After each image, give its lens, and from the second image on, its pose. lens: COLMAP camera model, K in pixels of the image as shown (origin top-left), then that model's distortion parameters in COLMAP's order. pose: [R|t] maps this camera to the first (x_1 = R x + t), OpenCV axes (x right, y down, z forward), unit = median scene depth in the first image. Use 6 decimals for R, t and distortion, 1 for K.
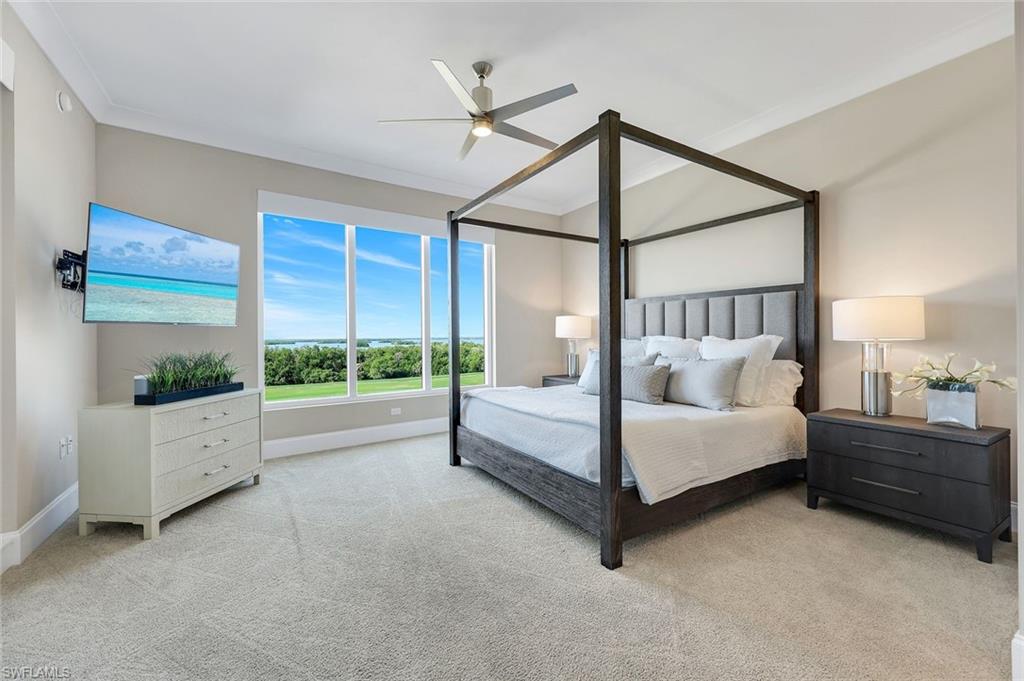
lens RADIAL K [[425.2, 0, 502.2], [0, 425.2, 336.6], [0, 0, 1]] dist [0.000232, 0.000956]
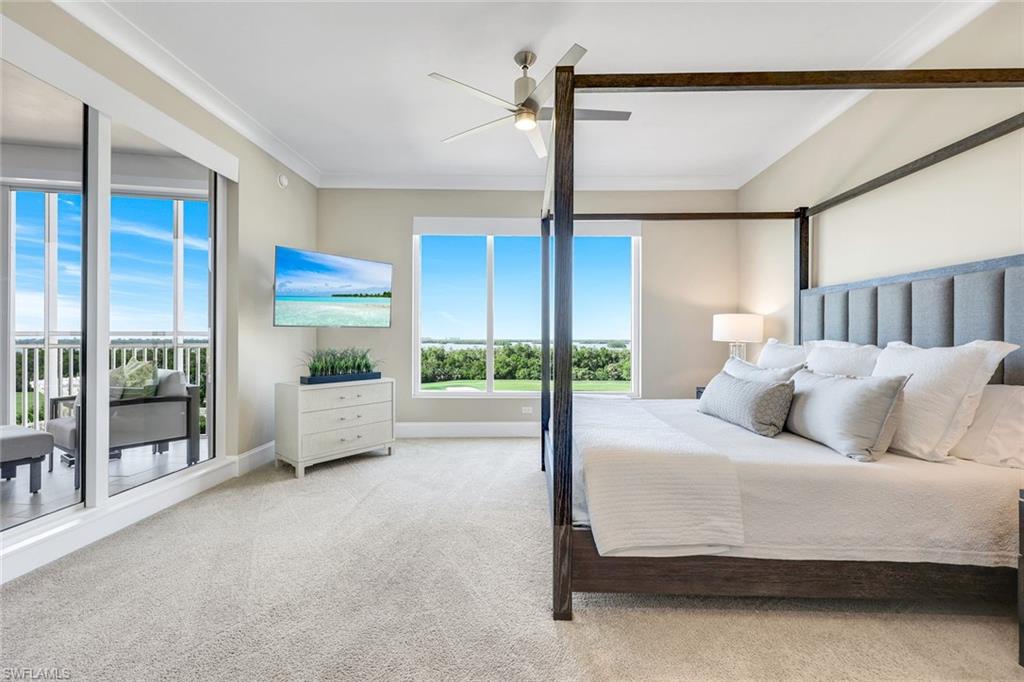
lens RADIAL K [[425.2, 0, 506.3], [0, 425.2, 339.4], [0, 0, 1]] dist [0.000232, 0.000956]
pose [[0.828425, 0.012393, -0.559963, 0.397047], [-0.010353, 0.999923, 0.006813, -0.003363], [0.560004, 0.000154, 0.828490, 0.159116]]
